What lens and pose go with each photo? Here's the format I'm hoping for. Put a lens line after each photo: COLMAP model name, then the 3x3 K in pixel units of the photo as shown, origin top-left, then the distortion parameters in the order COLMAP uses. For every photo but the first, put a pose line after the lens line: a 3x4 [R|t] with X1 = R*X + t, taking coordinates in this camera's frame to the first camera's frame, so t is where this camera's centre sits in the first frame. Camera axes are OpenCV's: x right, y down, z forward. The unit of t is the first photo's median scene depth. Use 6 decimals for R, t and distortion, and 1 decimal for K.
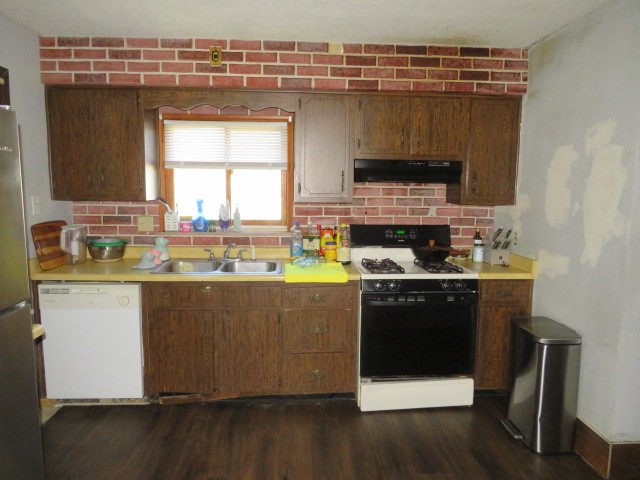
lens RADIAL K [[466.3, 0, 321.7], [0, 466.3, 240.6], [0, 0, 1]] dist [-0.004255, 0.001040]
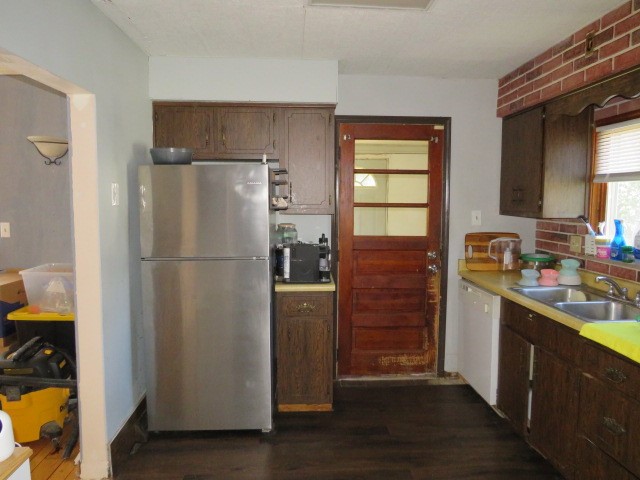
lens RADIAL K [[466.3, 0, 320.4], [0, 466.3, 240.1], [0, 0, 1]] dist [-0.004255, 0.001040]
pose [[-0.016579, 0.075239, -0.997028, 0.629839], [-0.123385, 0.989389, 0.076714, -0.059811], [0.992220, 0.124291, -0.007119, 0.583136]]
